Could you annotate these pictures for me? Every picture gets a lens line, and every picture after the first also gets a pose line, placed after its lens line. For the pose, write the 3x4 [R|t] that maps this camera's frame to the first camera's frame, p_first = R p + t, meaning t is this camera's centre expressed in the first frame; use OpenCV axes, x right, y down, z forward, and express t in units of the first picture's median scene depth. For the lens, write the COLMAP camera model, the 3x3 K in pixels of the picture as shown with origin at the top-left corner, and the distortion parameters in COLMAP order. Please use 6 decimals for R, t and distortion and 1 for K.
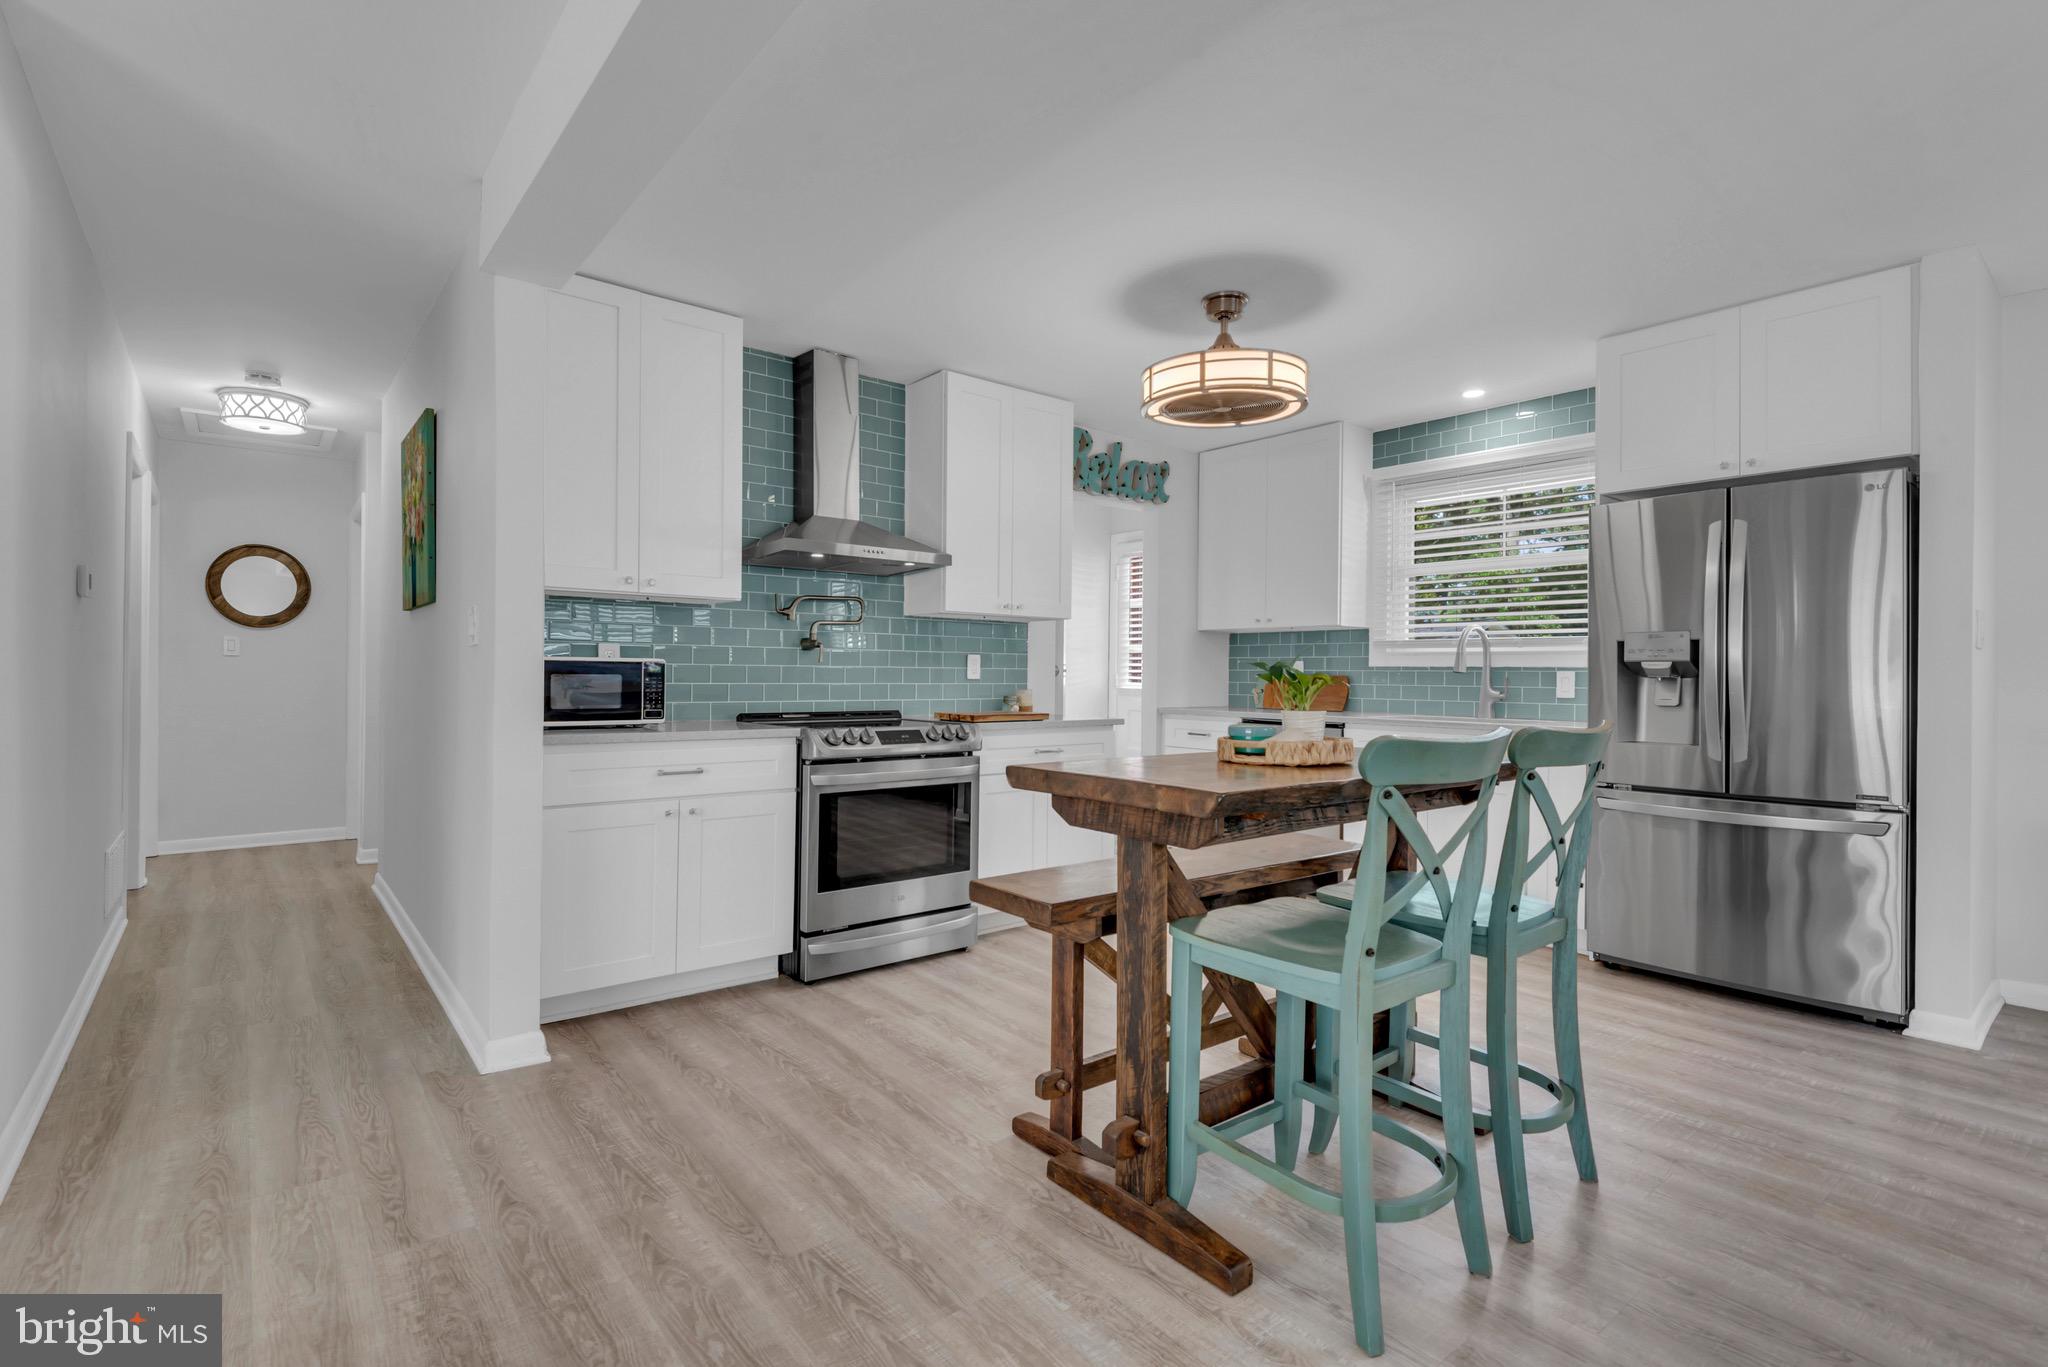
lens RADIAL K [[951.6, 0, 1013.4], [0, 951.6, 671.3], [0, 0, 1]] dist [0.006248, -0.006168]
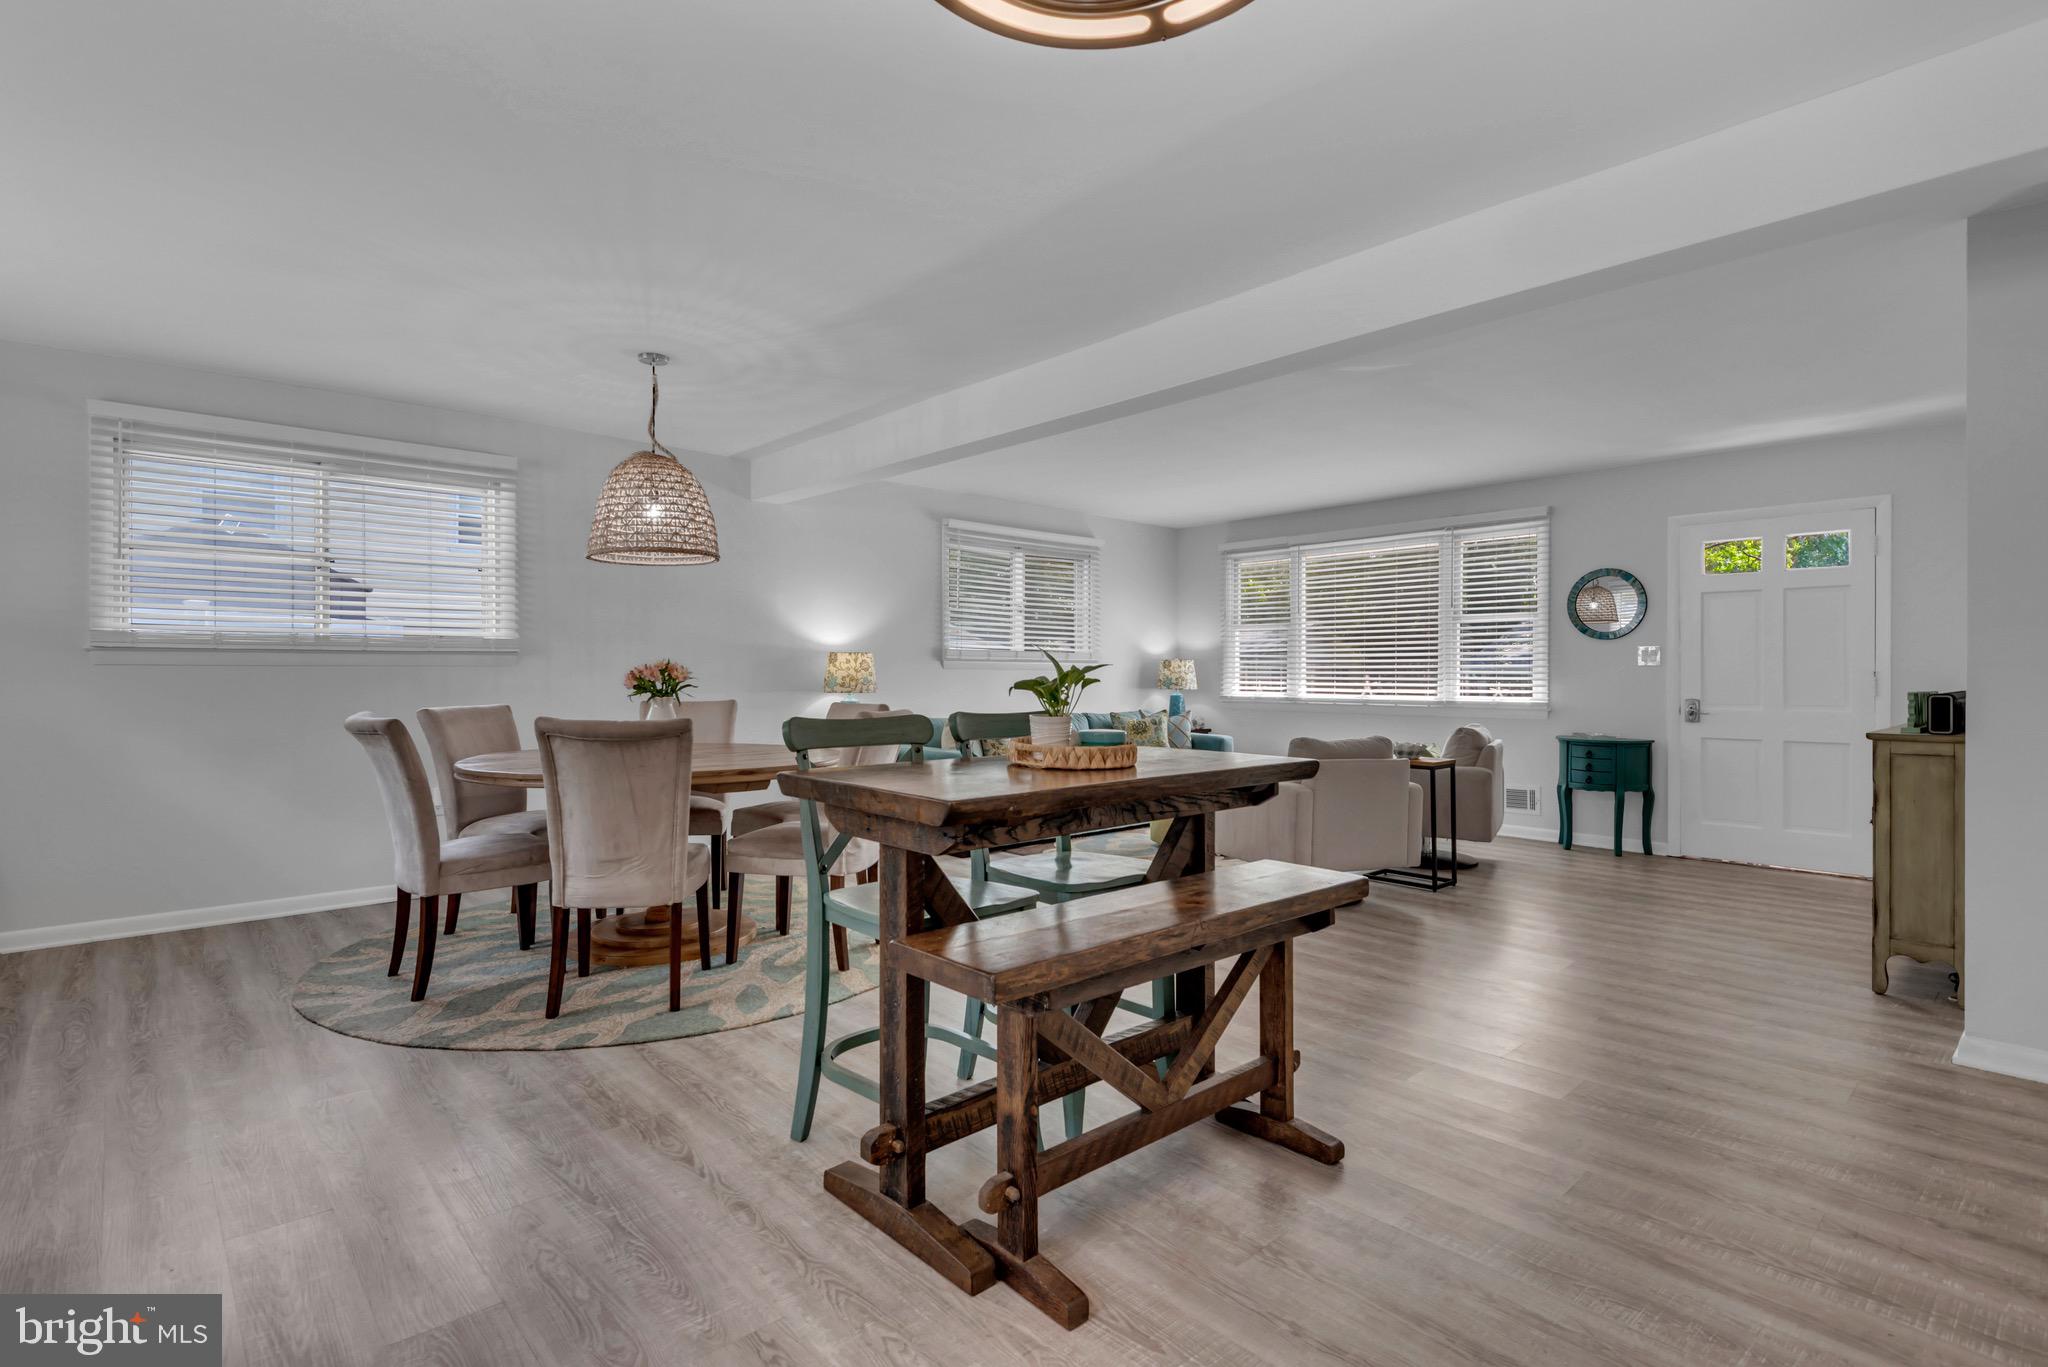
lens RADIAL K [[991.1, 0, 1008.3], [0, 991.1, 675.5], [0, 0, 1]] dist [0.013591, -0.004761]
pose [[-0.998270, -0.011020, -0.057754, 0.235125], [-0.010966, 0.999939, -0.001246, -0.001487], [0.057765, -0.000611, -0.998330, 1.157038]]
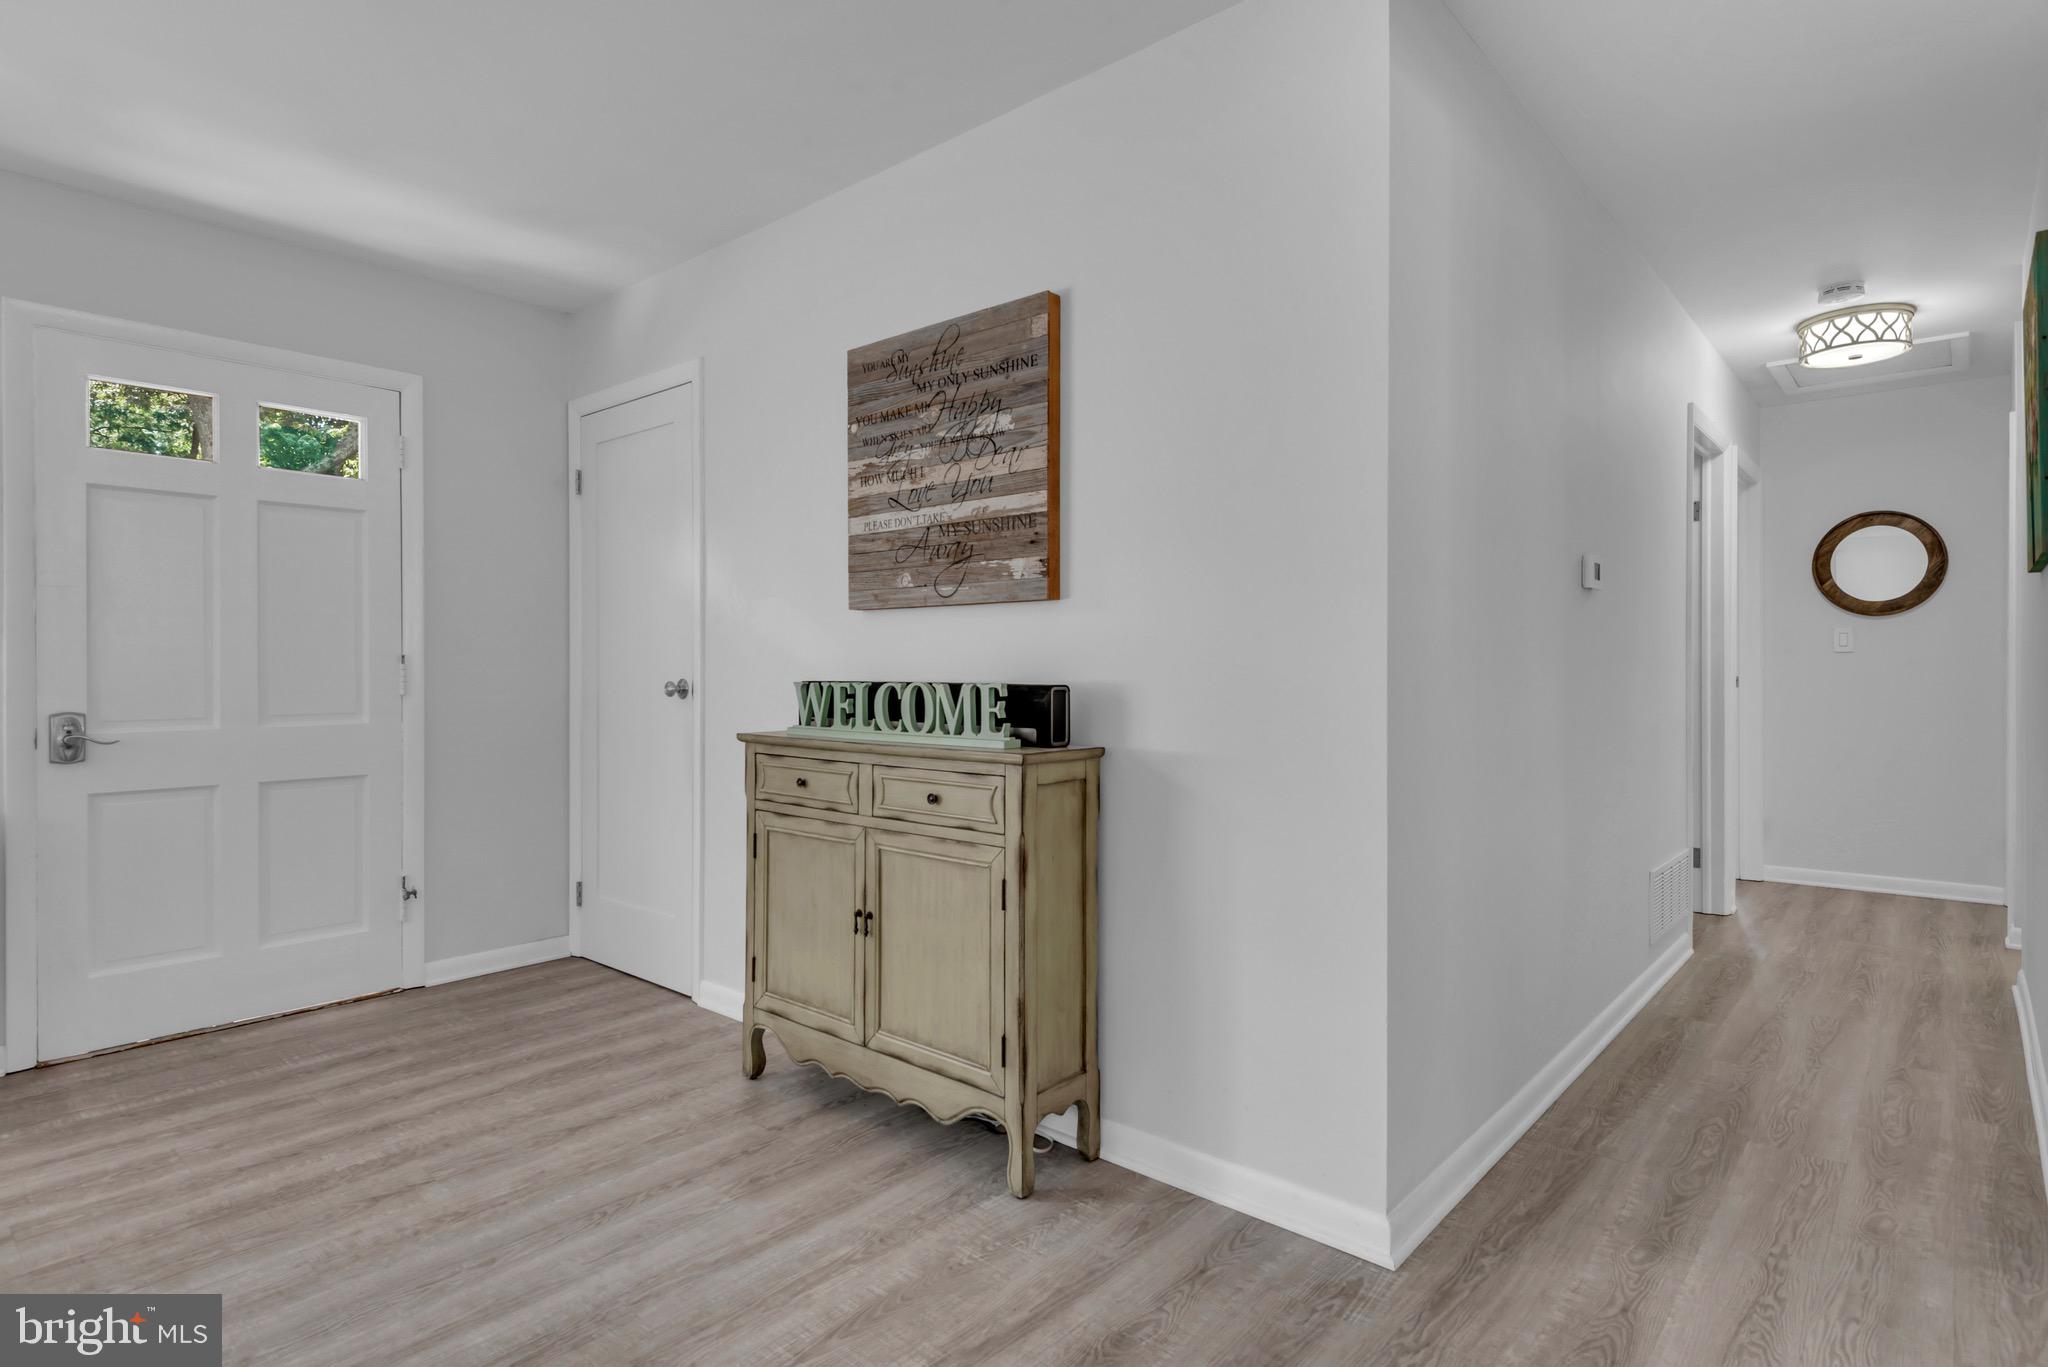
lens RADIAL K [[1065.8, 0, 1013.1], [0, 1065.8, 675.3], [0, 0, 1]] dist [0.024827, -0.008224]
pose [[0.170654, -0.004191, -0.985322, -0.044392], [0.006743, 0.999973, -0.003086, 0.002330], [0.985308, -0.006118, 0.170677, 0.207061]]
